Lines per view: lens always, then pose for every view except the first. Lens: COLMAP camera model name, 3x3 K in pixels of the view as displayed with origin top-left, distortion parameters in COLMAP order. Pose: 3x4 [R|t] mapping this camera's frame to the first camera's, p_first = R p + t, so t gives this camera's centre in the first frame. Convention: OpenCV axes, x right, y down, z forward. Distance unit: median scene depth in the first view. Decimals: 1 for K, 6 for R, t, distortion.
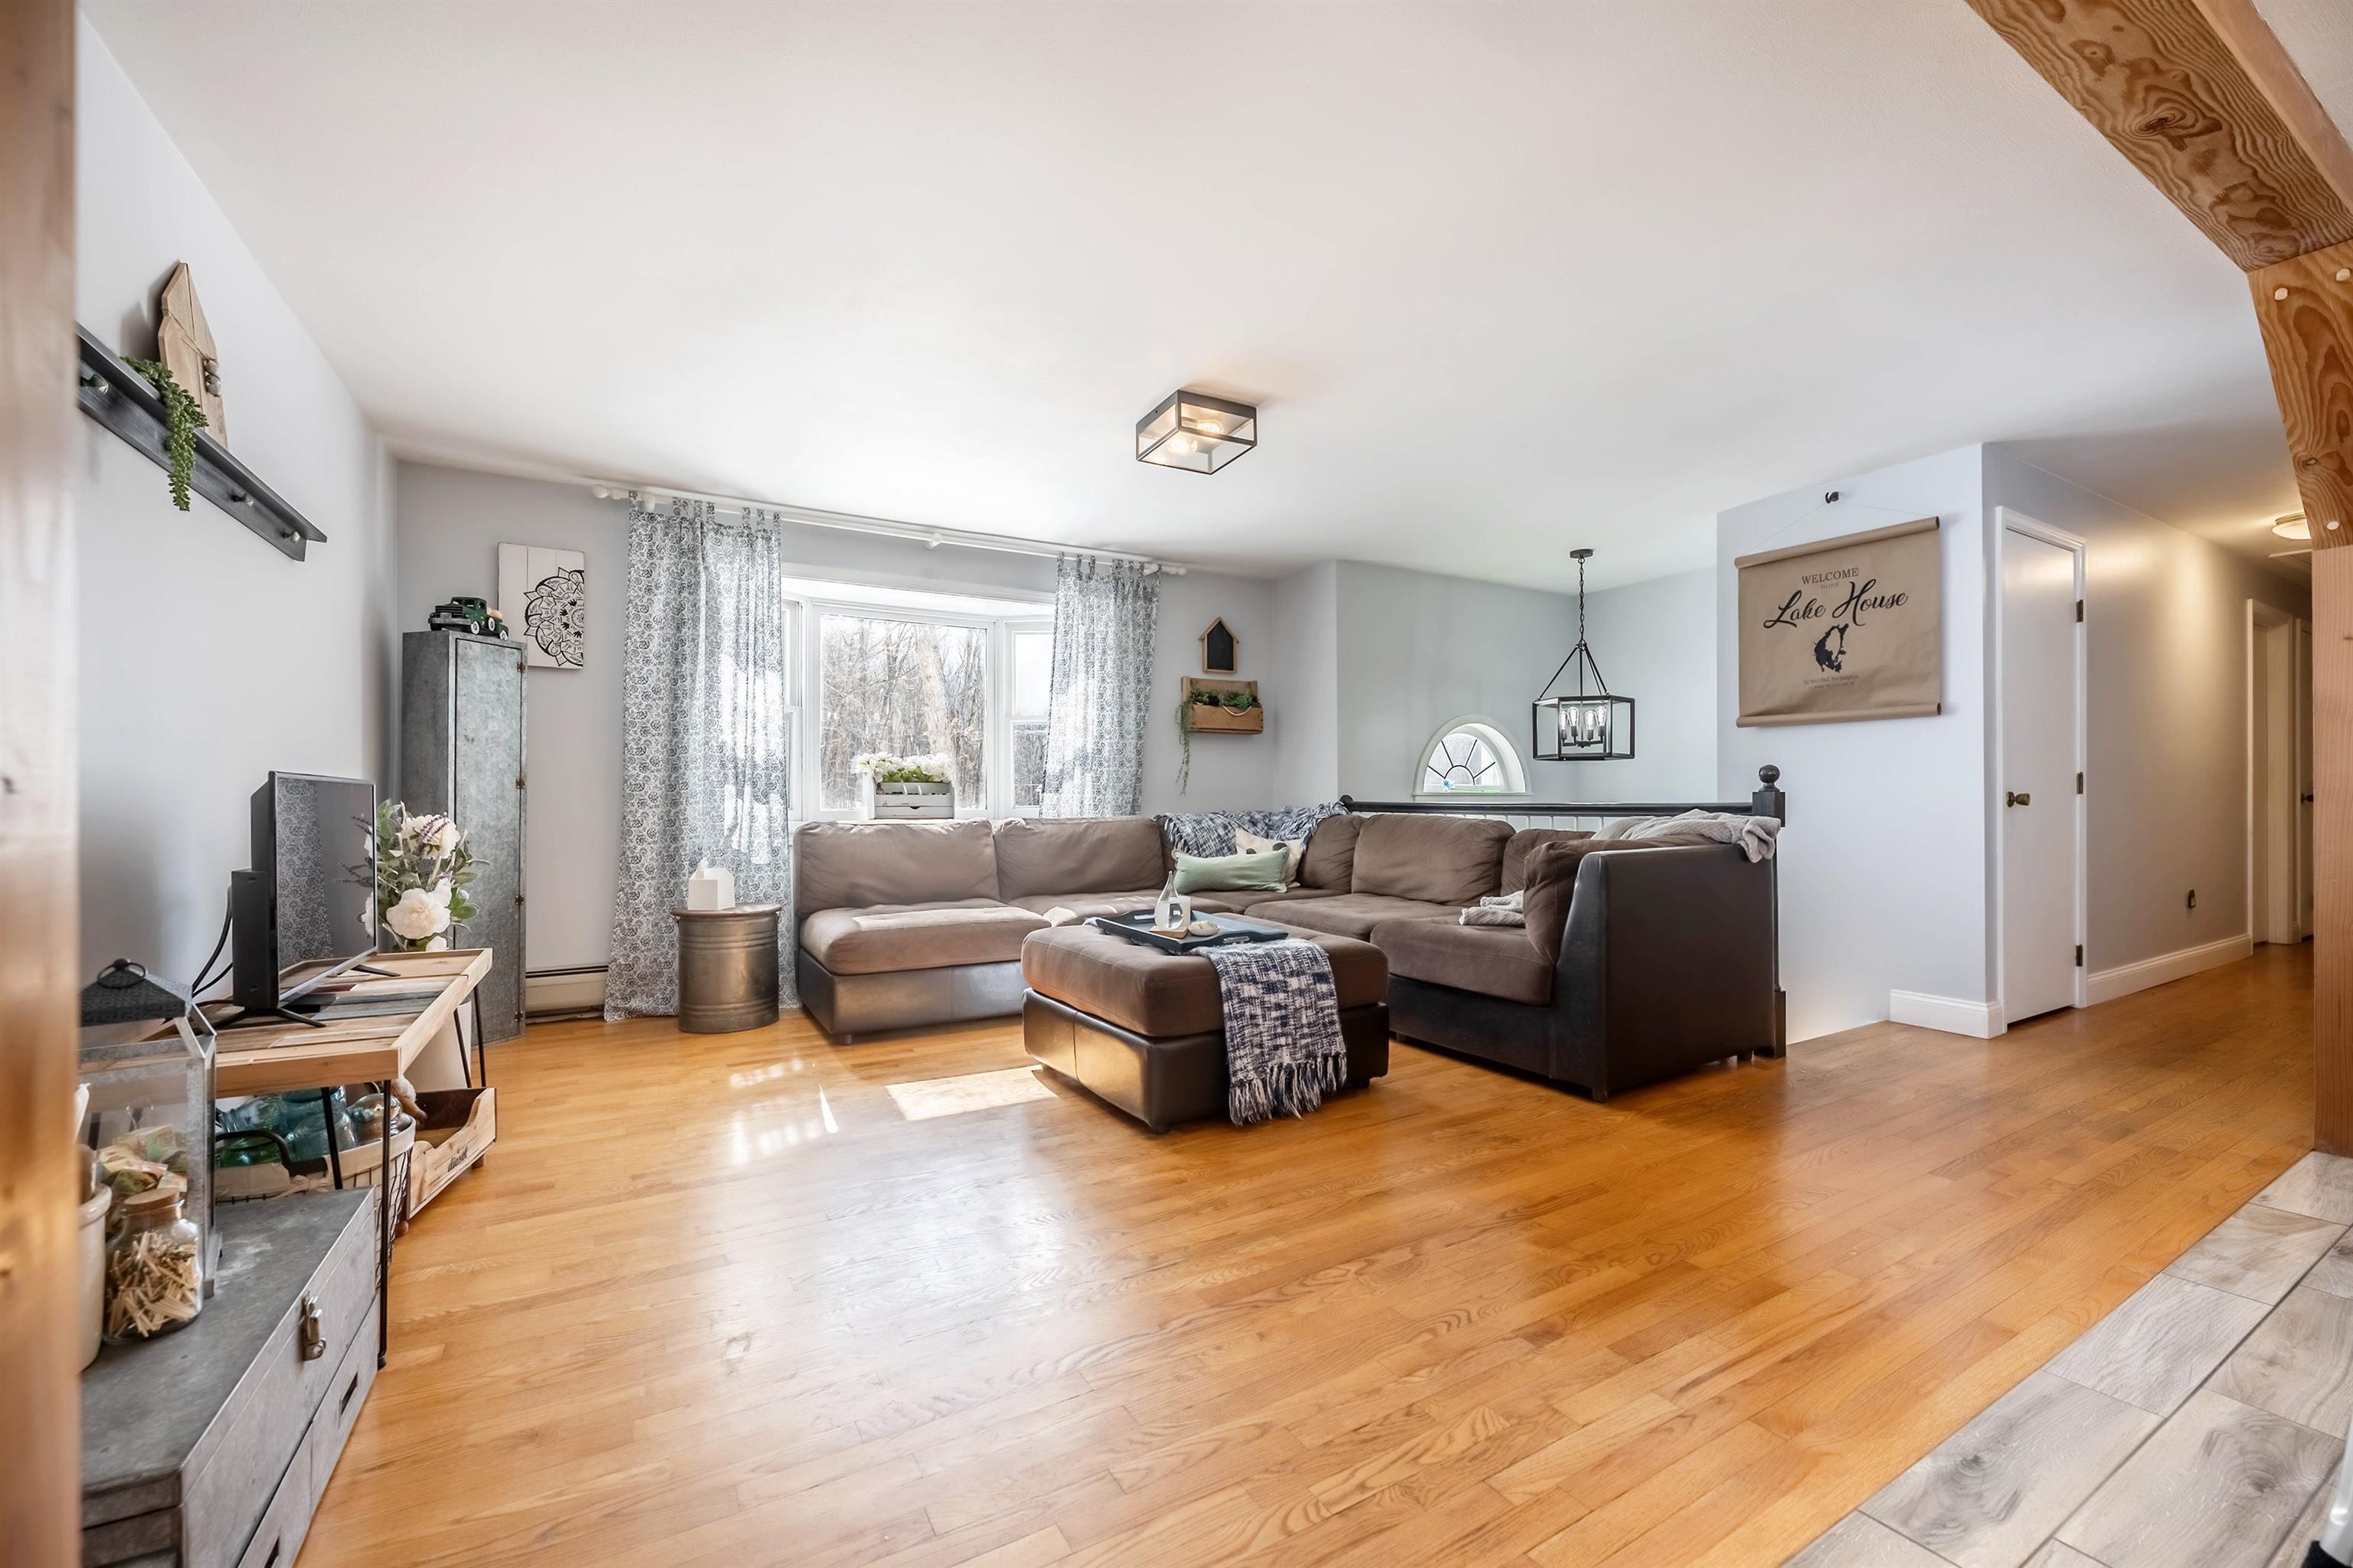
lens RADIAL K [[953.4, 0, 1179.9], [0, 953.4, 788.9], [0, 0, 1]] dist [-0.007059, 0.000967]
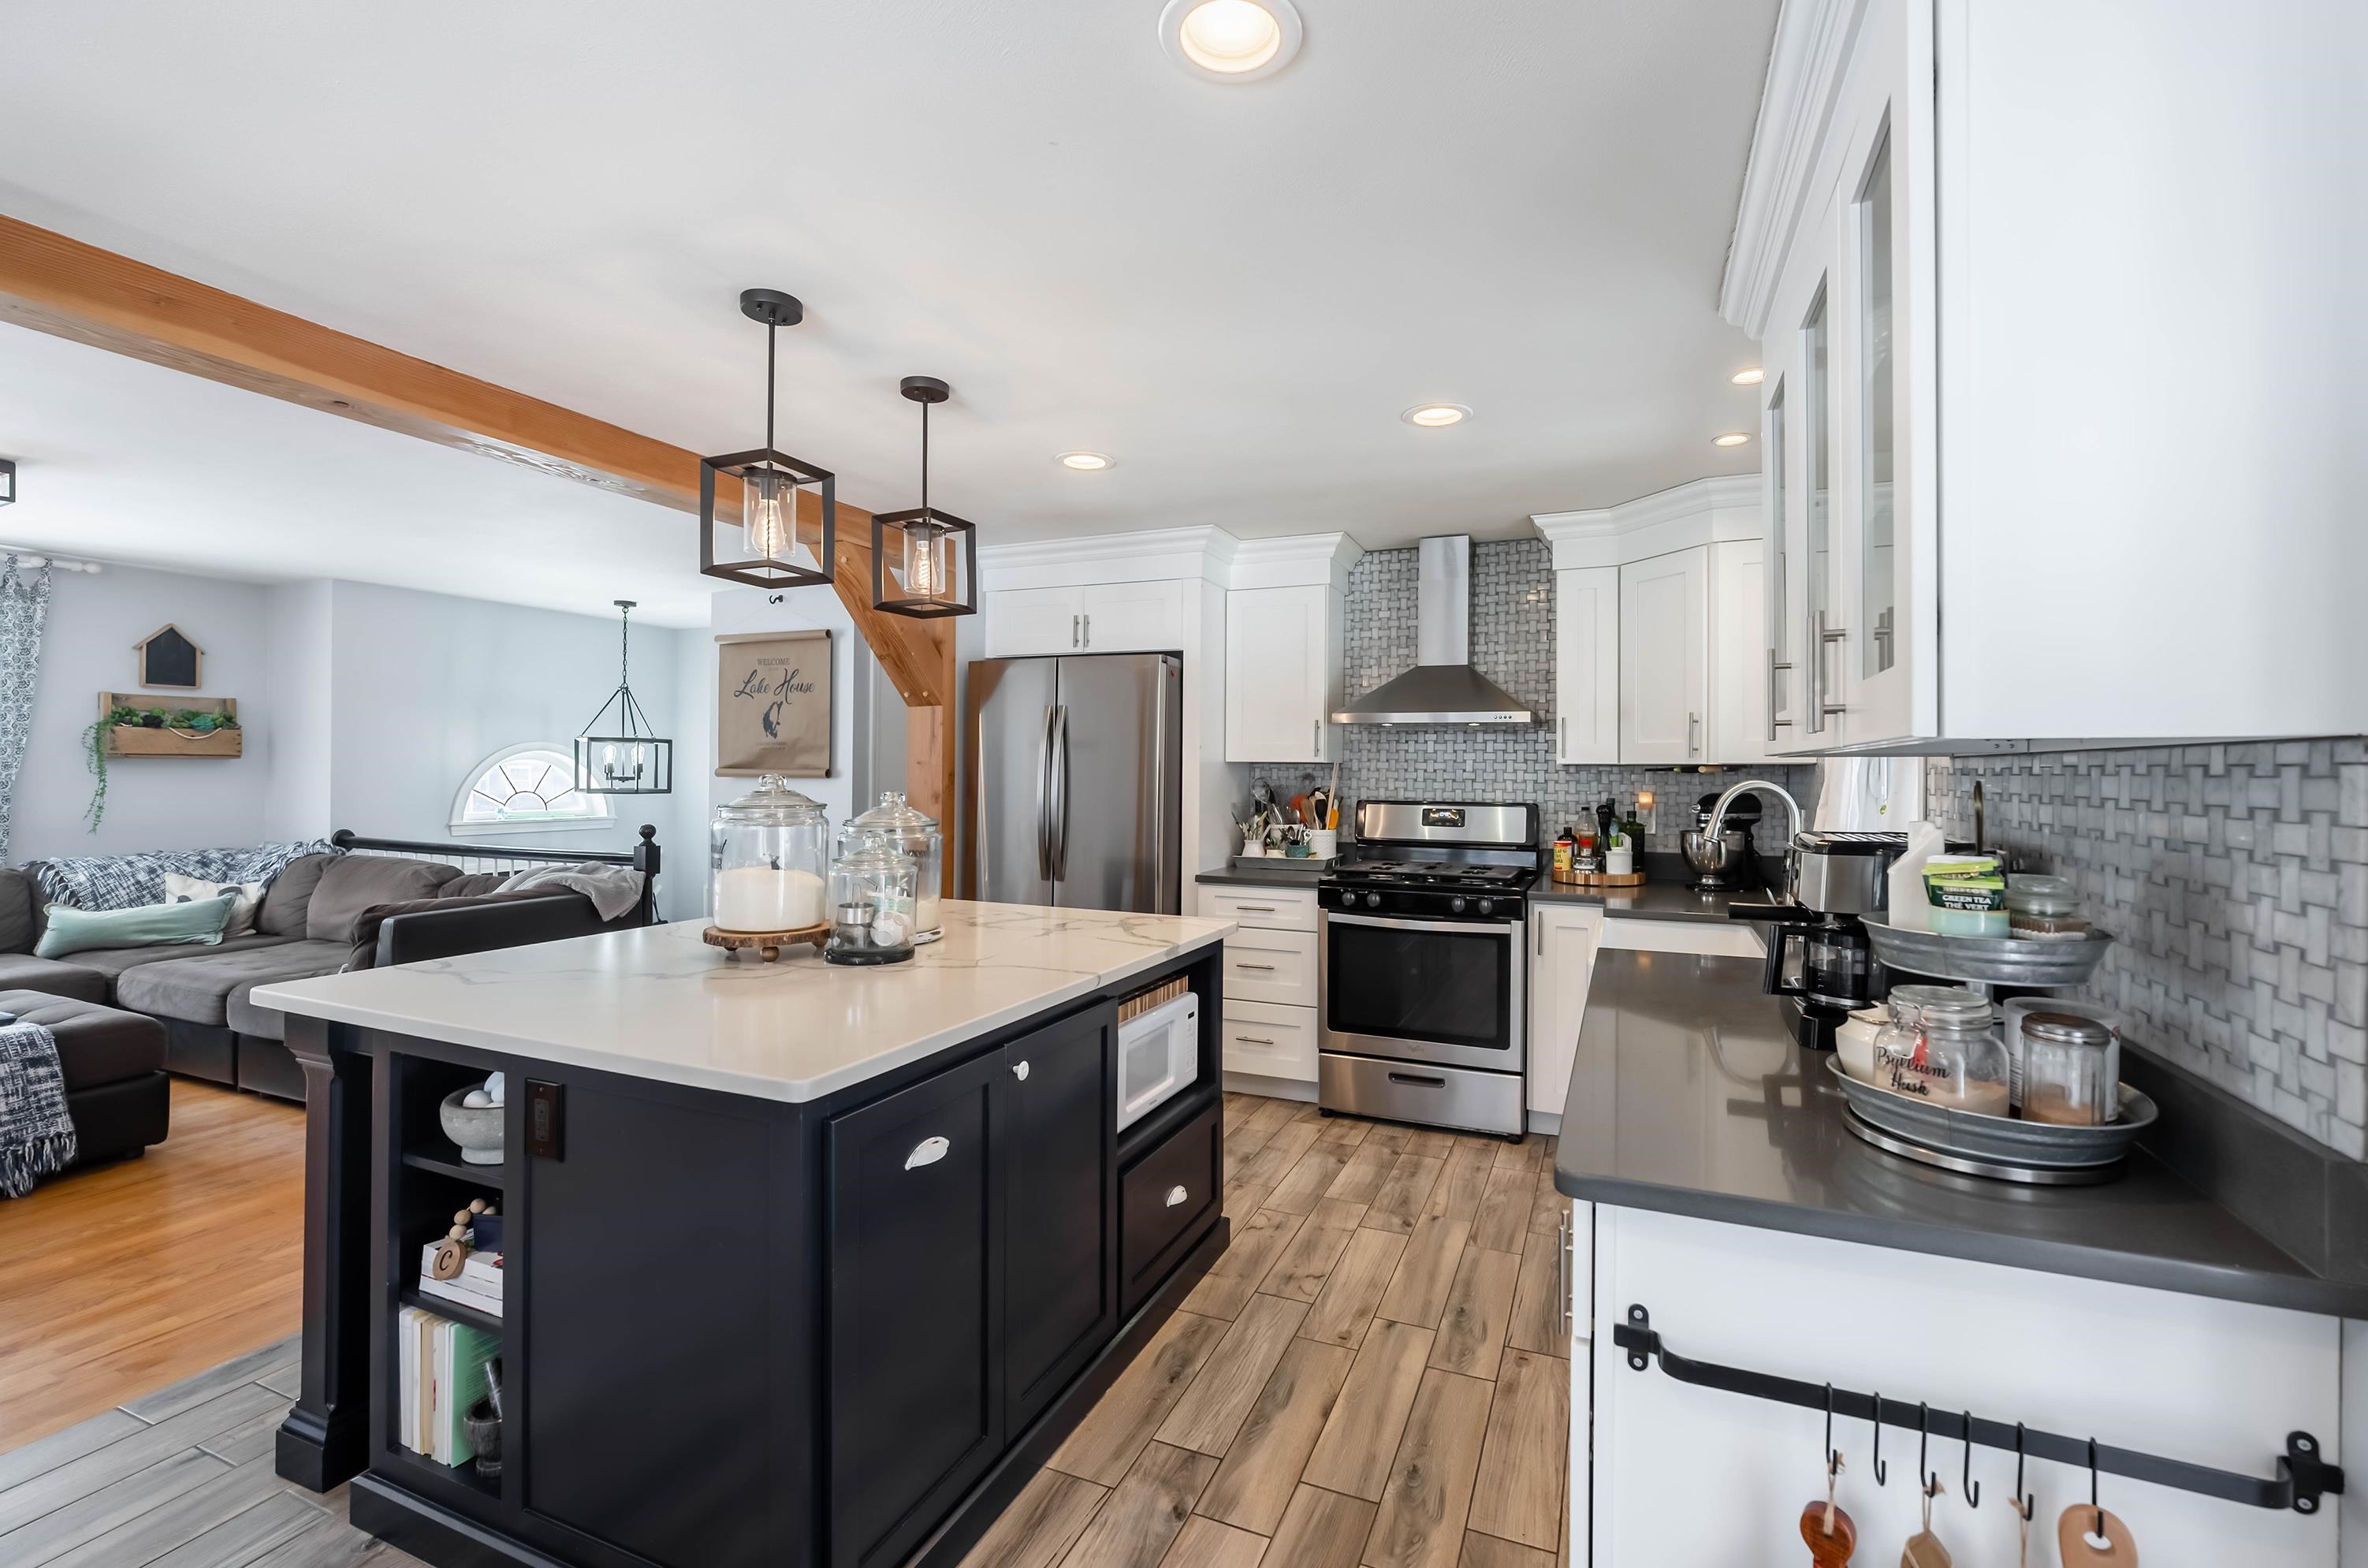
lens RADIAL K [[1004.1, 0, 1196.5], [0, 1004.1, 766.4], [0, 0, 1]] dist [0.002550, 0.000215]
pose [[0.797789, 0.015321, 0.602742, 0.264300], [-0.017526, 0.999844, -0.002218, -0.073444], [-0.602681, -0.008794, 0.797933, -0.323215]]
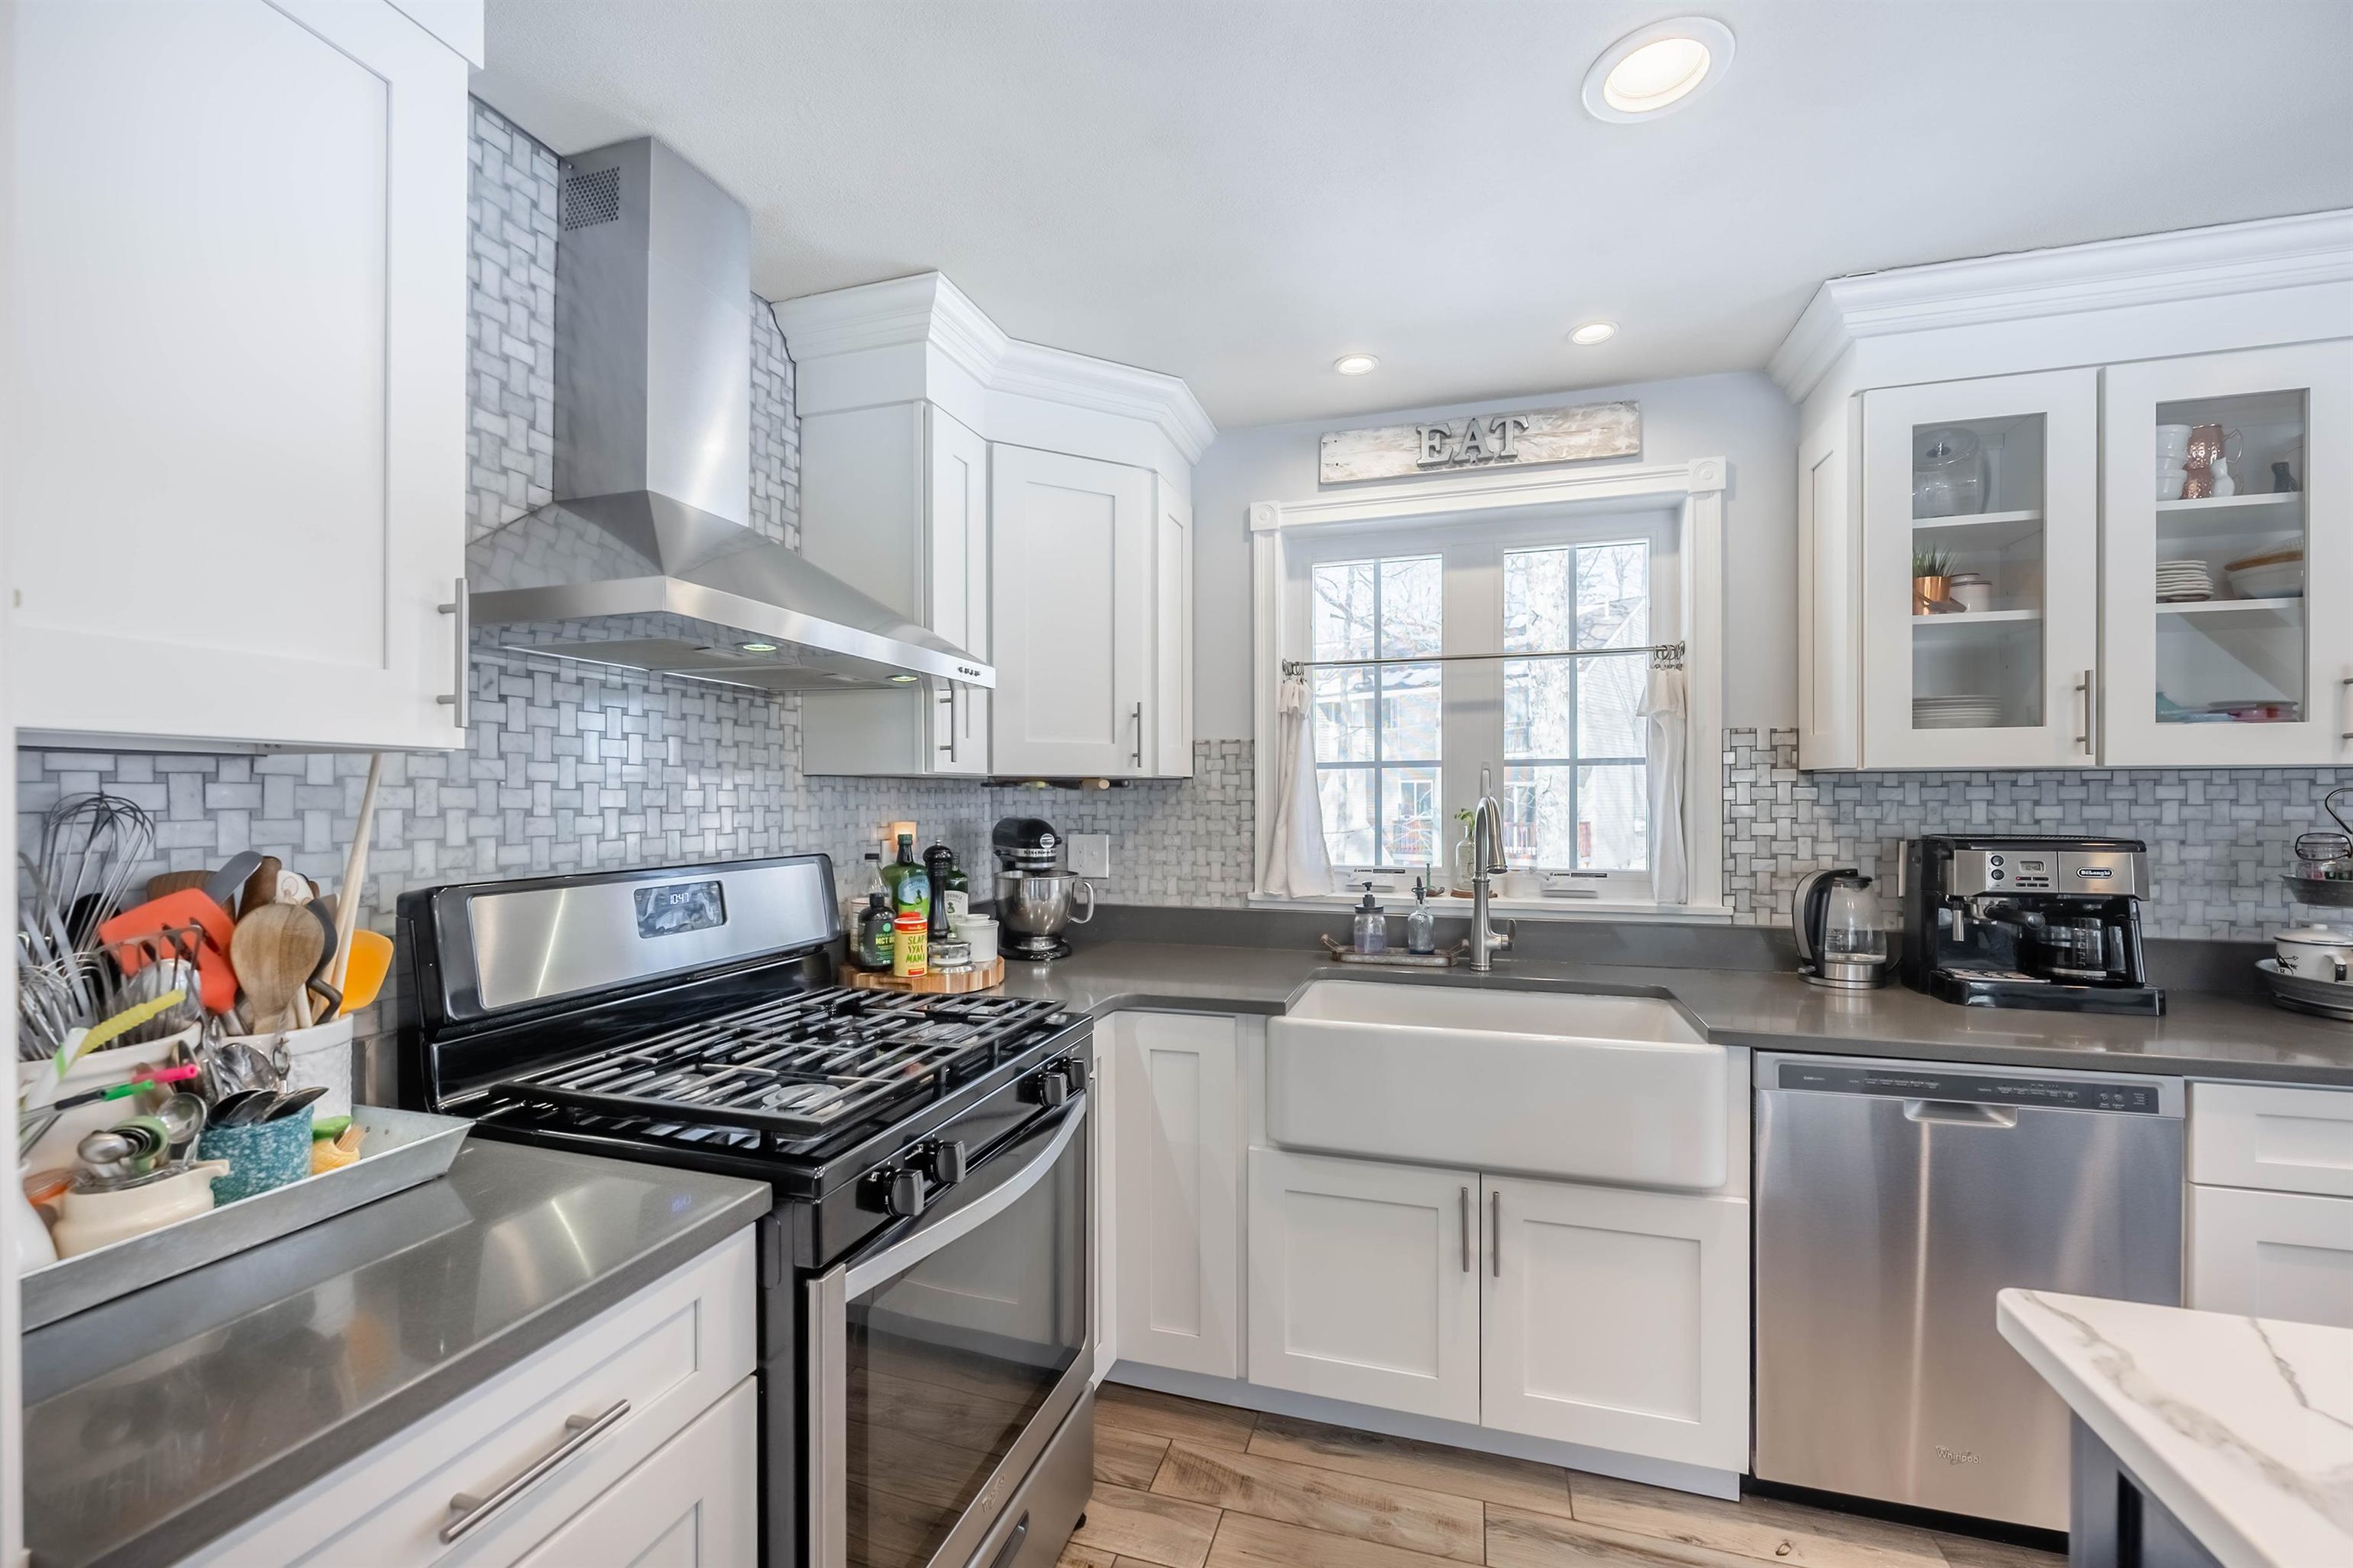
lens RADIAL K [[953.4, 0, 1171.0], [0, 953.4, 796.6], [0, 0, 1]] dist [-0.007059, 0.000967]
pose [[-0.659135, 0.006202, 0.751999, 0.596834], [-0.004101, 0.999921, -0.011841, -0.069092], [-0.752014, -0.010889, -0.659058, 0.317698]]
